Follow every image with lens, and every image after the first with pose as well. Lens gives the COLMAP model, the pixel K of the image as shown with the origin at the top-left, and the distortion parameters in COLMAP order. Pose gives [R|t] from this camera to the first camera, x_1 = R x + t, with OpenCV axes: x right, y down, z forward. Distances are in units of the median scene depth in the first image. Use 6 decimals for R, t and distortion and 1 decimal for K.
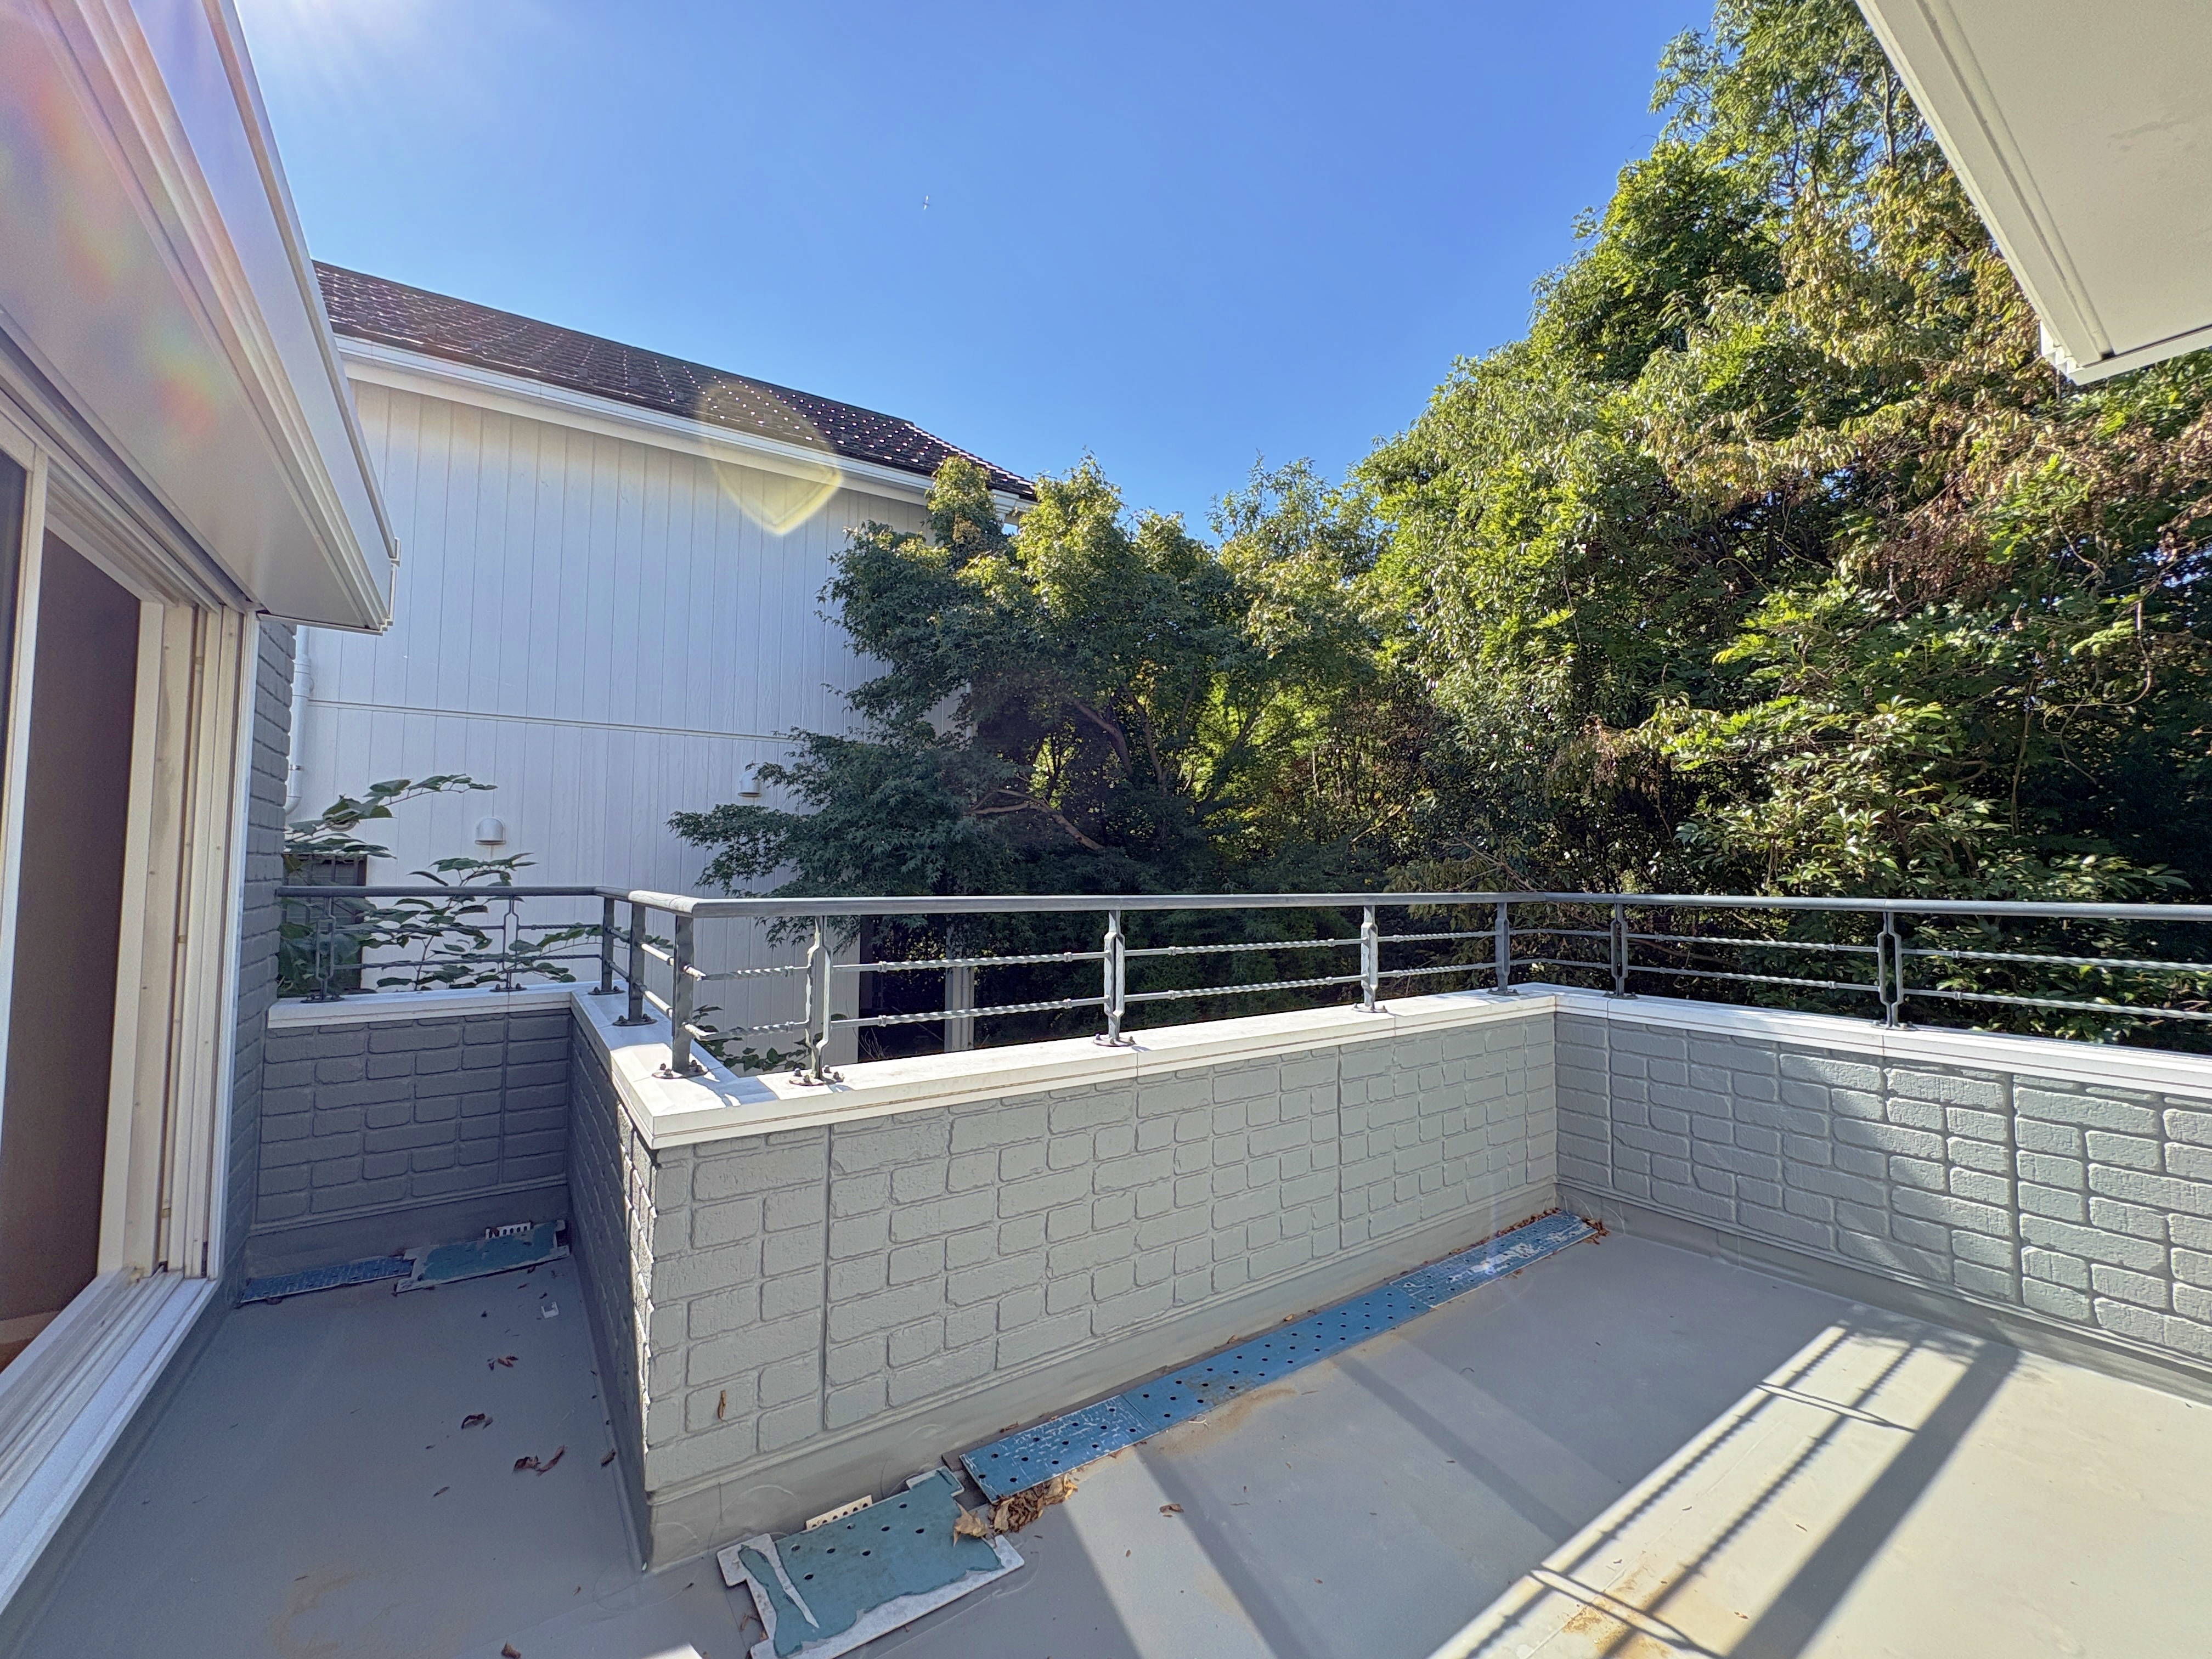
lens RADIAL K [[882.0, 0, 1108.5], [0, 882.0, 828.7], [0, 0, 1]] dist [0.002996, 0.000208]
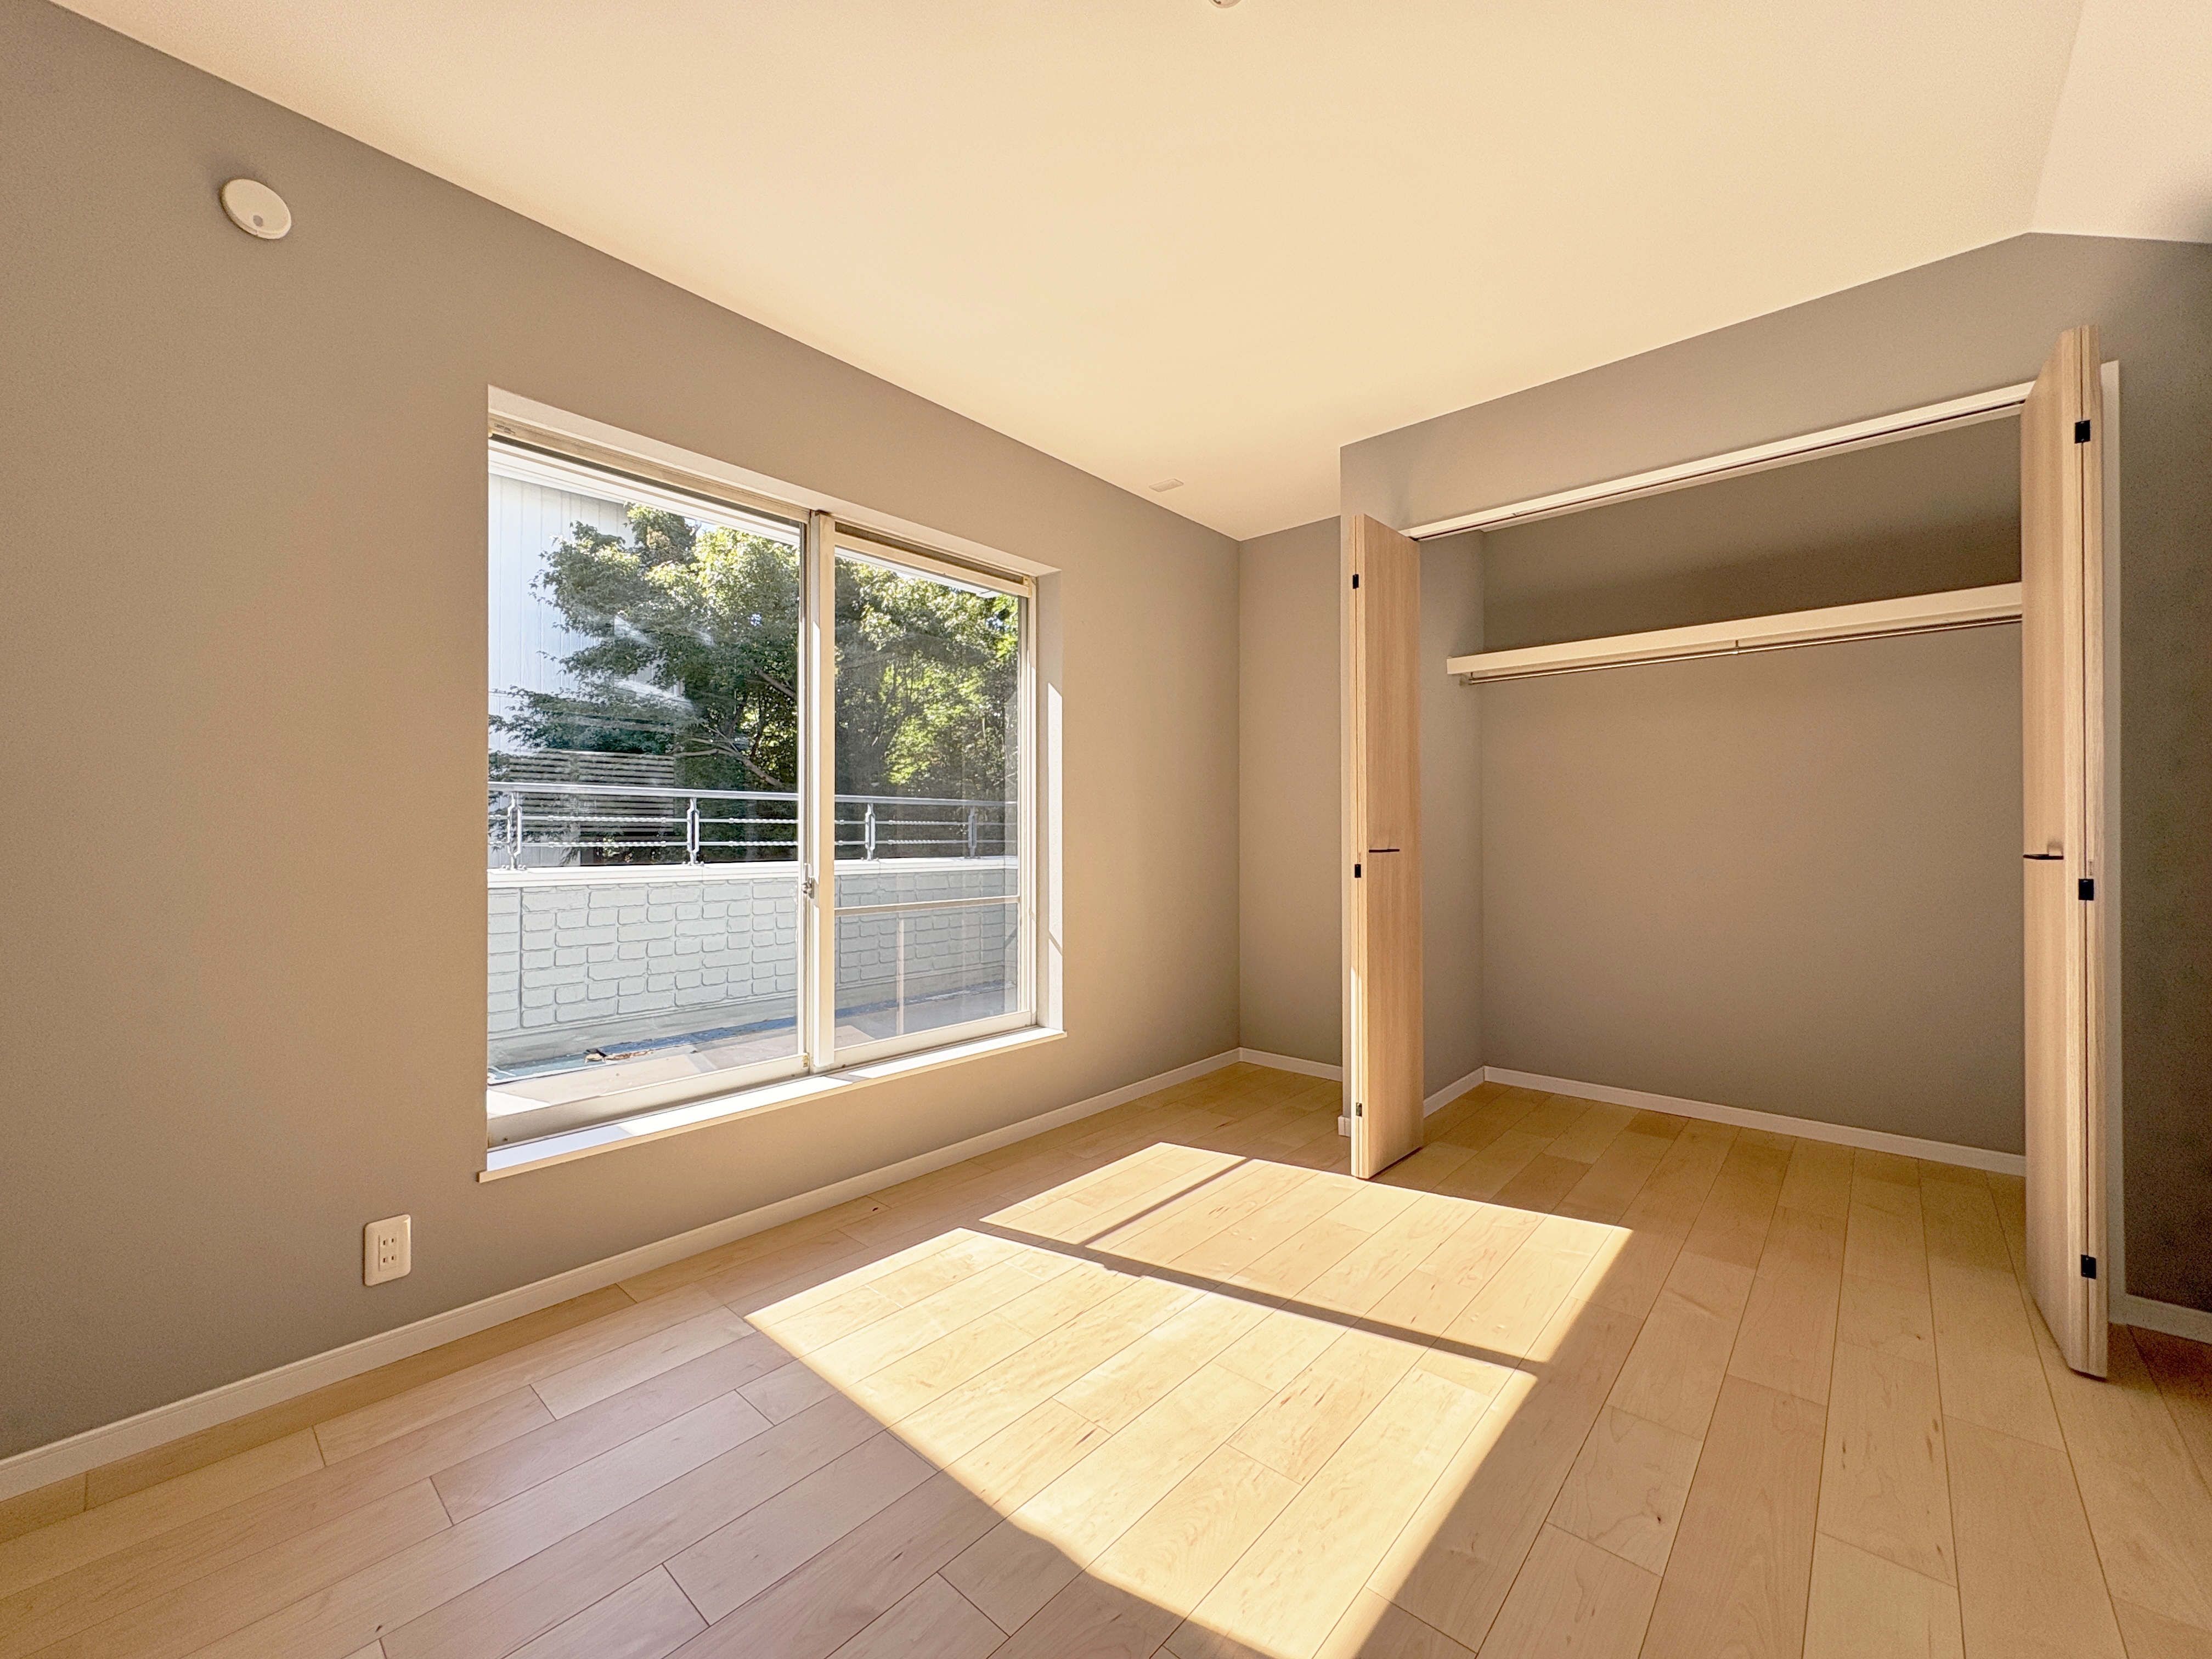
lens RADIAL K [[882.0, 0, 1102.0], [0, 882.0, 831.8], [0, 0, 1]] dist [0.002996, 0.000208]
pose [[0.974066, -0.006494, 0.226172, 0.204397], [-0.004295, 0.998877, 0.047180, 0.034501], [-0.226225, -0.046928, 0.972944, -0.497482]]
